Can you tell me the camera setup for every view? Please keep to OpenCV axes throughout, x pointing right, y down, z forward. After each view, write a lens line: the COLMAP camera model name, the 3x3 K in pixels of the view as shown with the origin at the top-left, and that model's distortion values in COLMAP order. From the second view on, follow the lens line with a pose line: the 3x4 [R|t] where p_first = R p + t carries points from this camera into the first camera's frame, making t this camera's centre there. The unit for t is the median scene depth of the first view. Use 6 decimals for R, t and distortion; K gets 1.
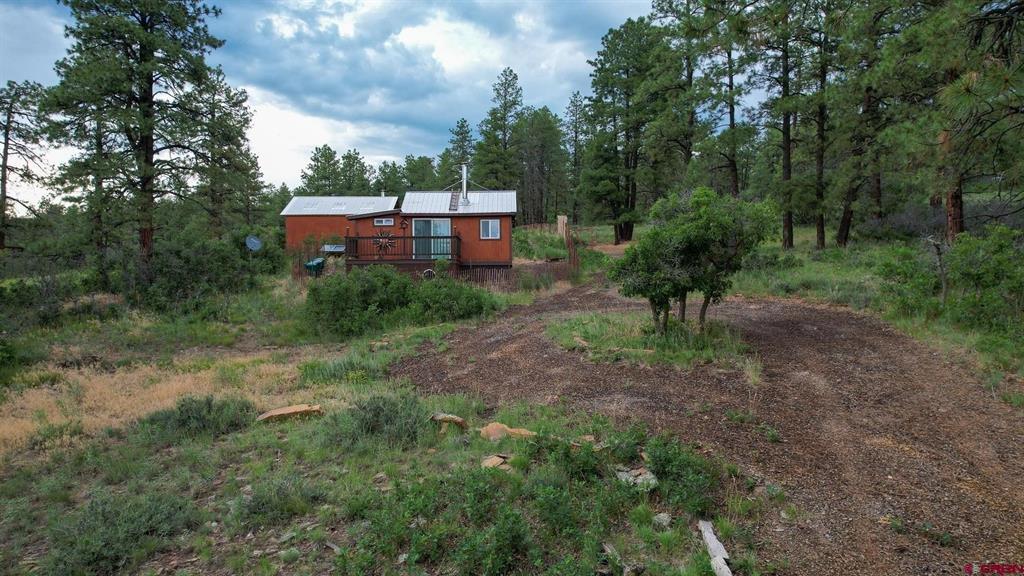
lens RADIAL K [[674.9, 0, 513.9], [0, 674.9, 285.4], [0, 0, 1]] dist [-0.077944, 0.064054]
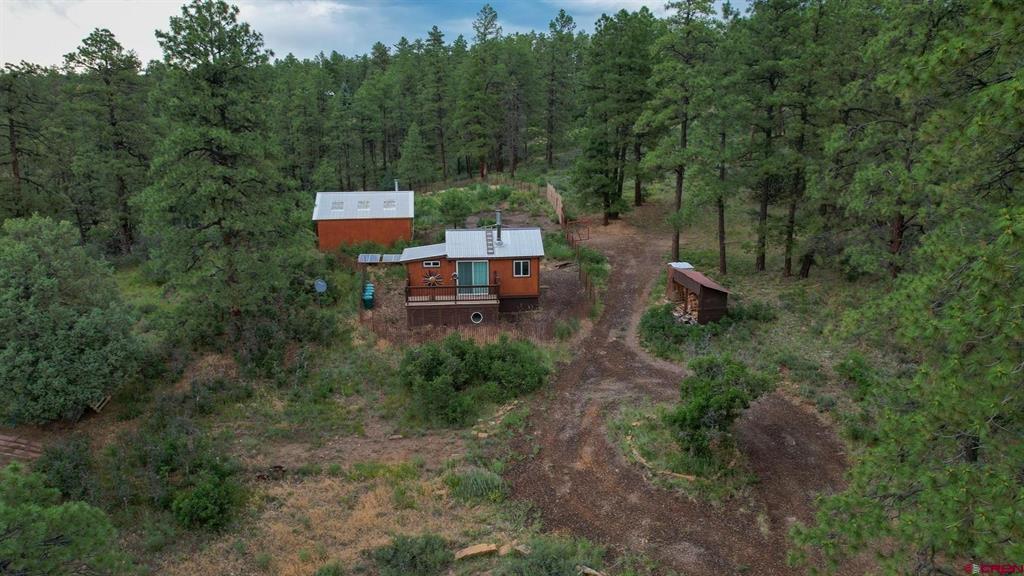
lens RADIAL K [[674.9, 0, 512.0], [0, 674.9, 290.0], [0, 0, 1]] dist [-0.077944, 0.064054]
pose [[0.996454, -0.018034, 0.082187, -0.102248], [-0.000308, 0.975973, 0.217892, -0.207445], [-0.084142, -0.217145, 0.972506, -0.110680]]
